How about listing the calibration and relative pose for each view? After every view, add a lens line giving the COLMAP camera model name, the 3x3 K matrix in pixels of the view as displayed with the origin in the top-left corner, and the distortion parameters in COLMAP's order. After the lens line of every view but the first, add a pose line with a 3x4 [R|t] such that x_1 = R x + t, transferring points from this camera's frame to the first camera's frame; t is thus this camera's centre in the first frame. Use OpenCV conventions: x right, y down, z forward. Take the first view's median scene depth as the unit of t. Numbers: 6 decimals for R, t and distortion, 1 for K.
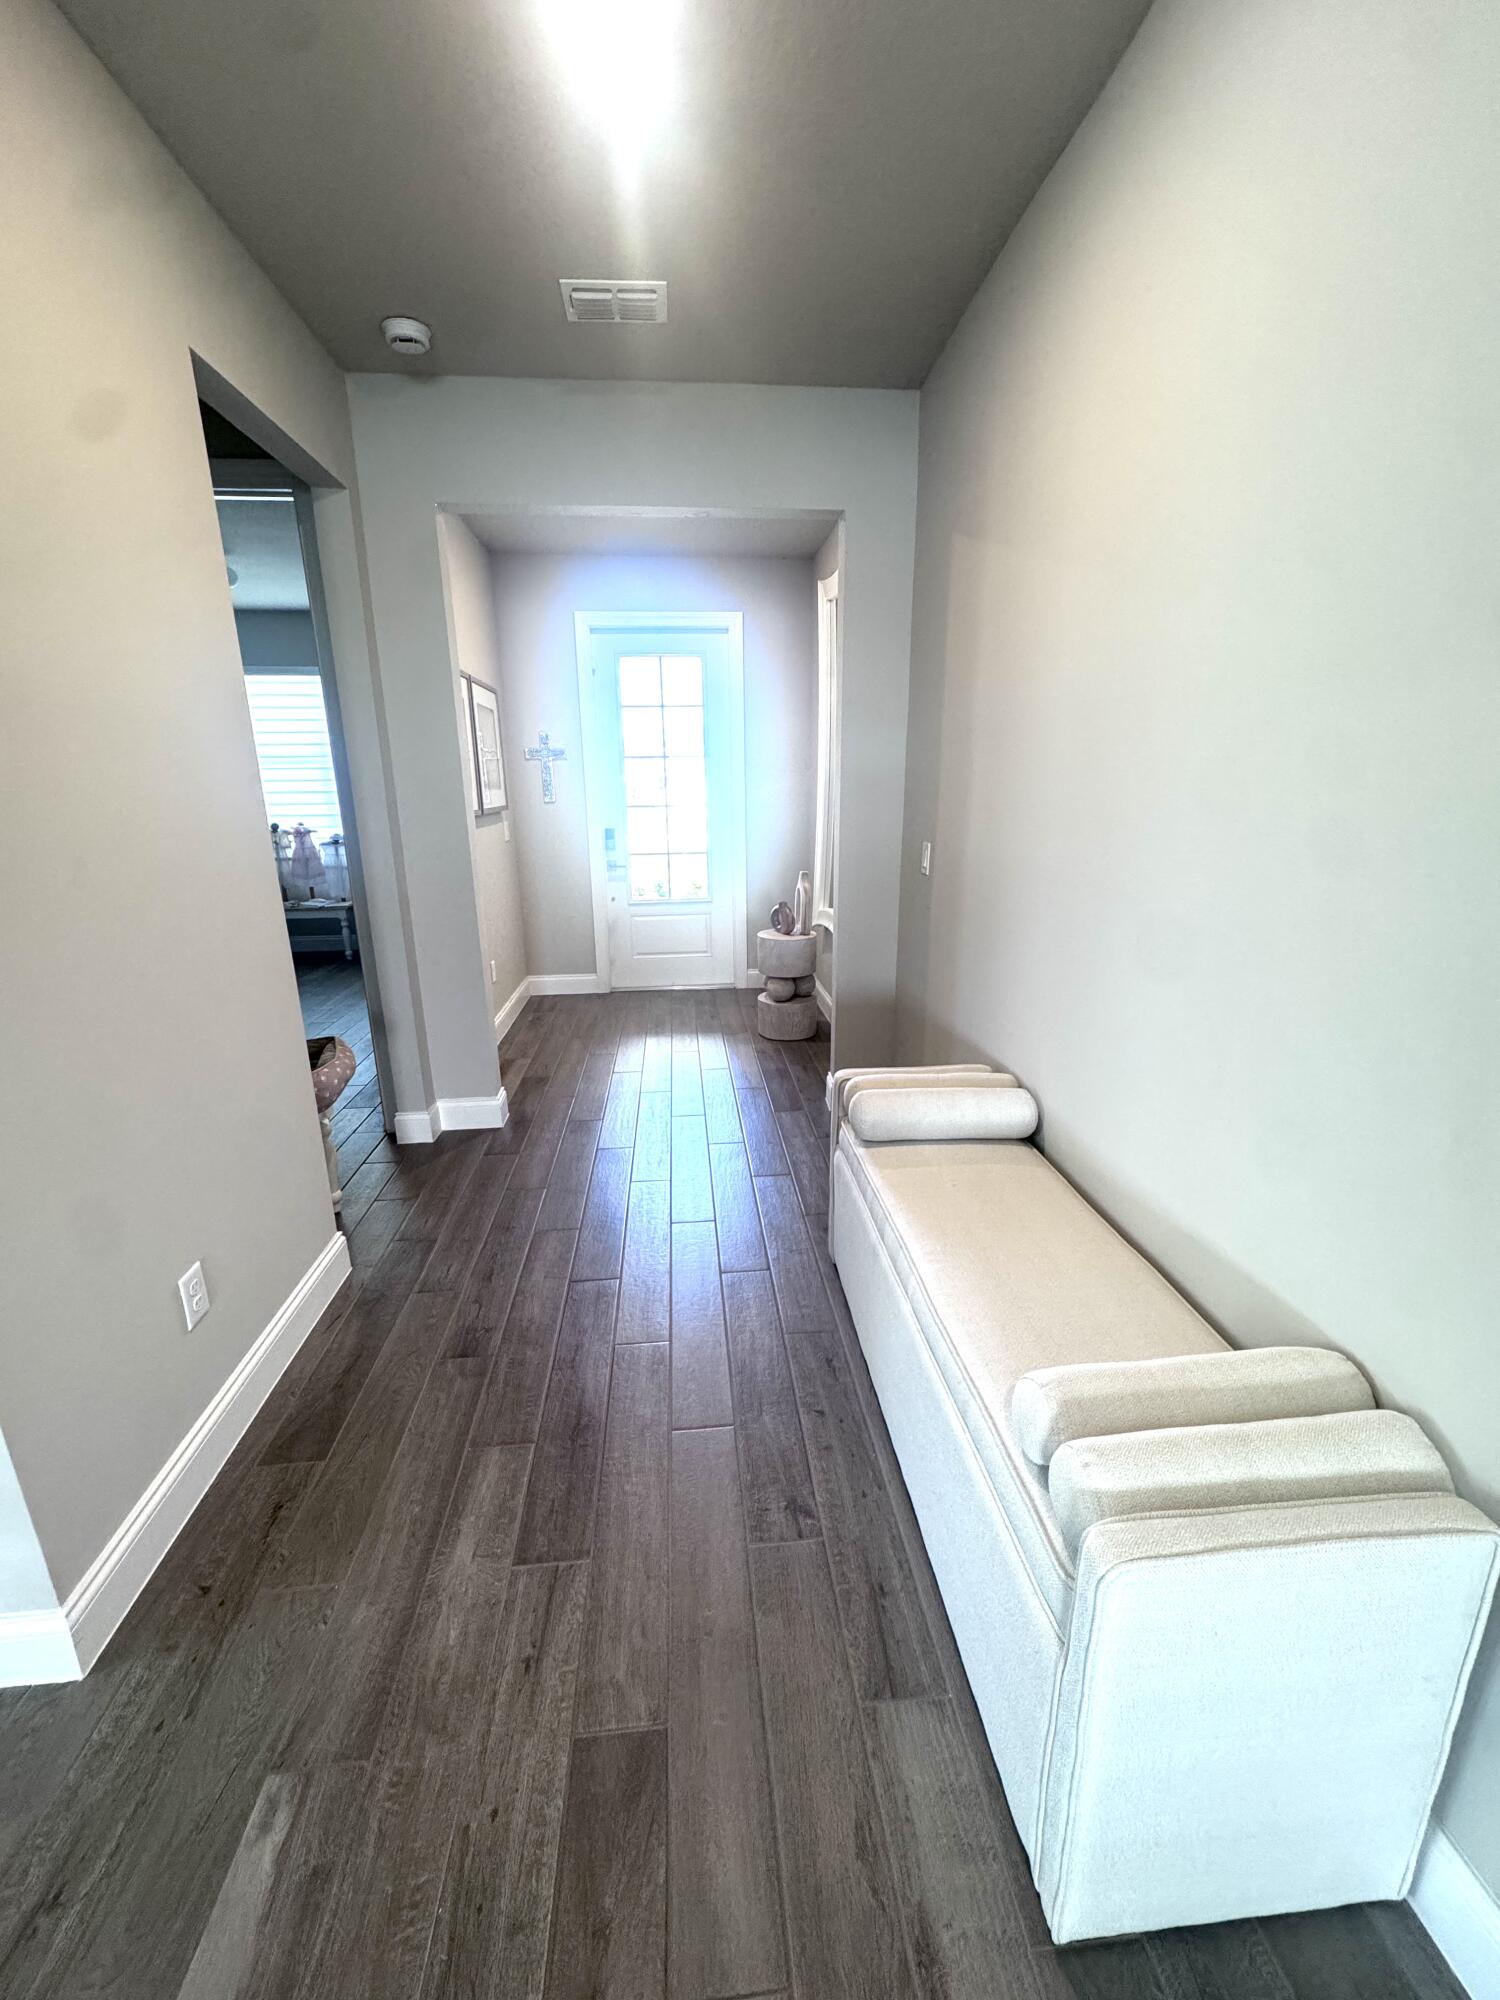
lens RADIAL K [[797.6, 0, 745.0], [0, 797.6, 991.8], [0, 0, 1]] dist [-0.001110, 0.000421]
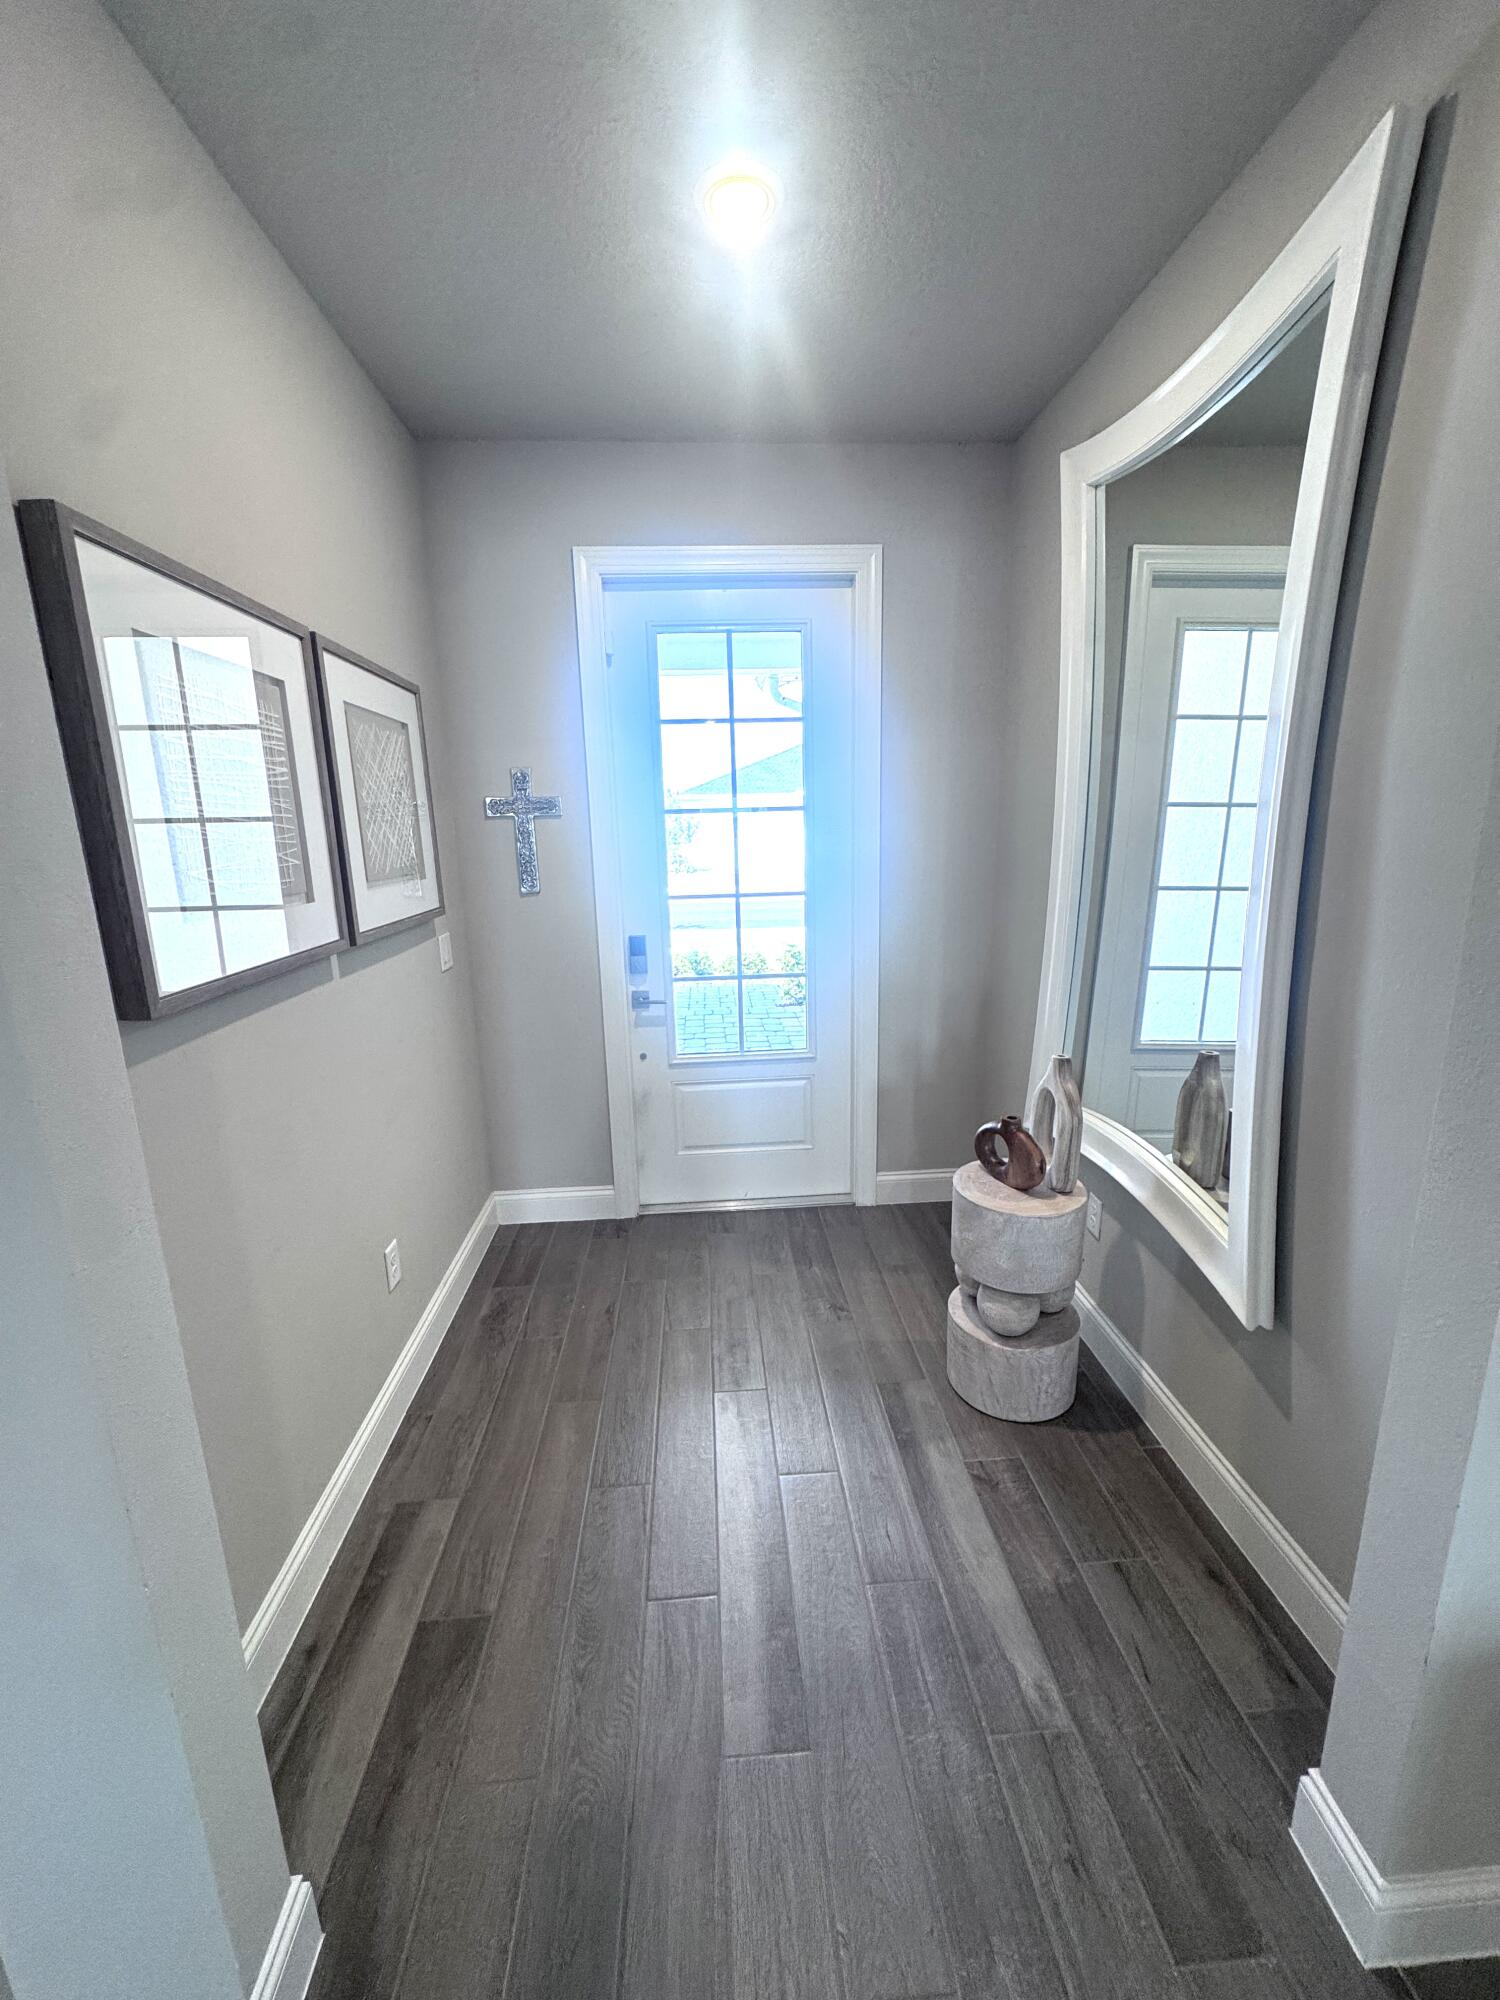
lens RADIAL K [[797.6, 0, 746.7], [0, 797.6, 993.0], [0, 0, 1]] dist [-0.001110, 0.000421]
pose [[0.999637, -0.005539, -0.026348, -0.089011], [0.004150, 0.998614, -0.052467, -0.154412], [0.026602, 0.052338, 0.998275, 0.504717]]
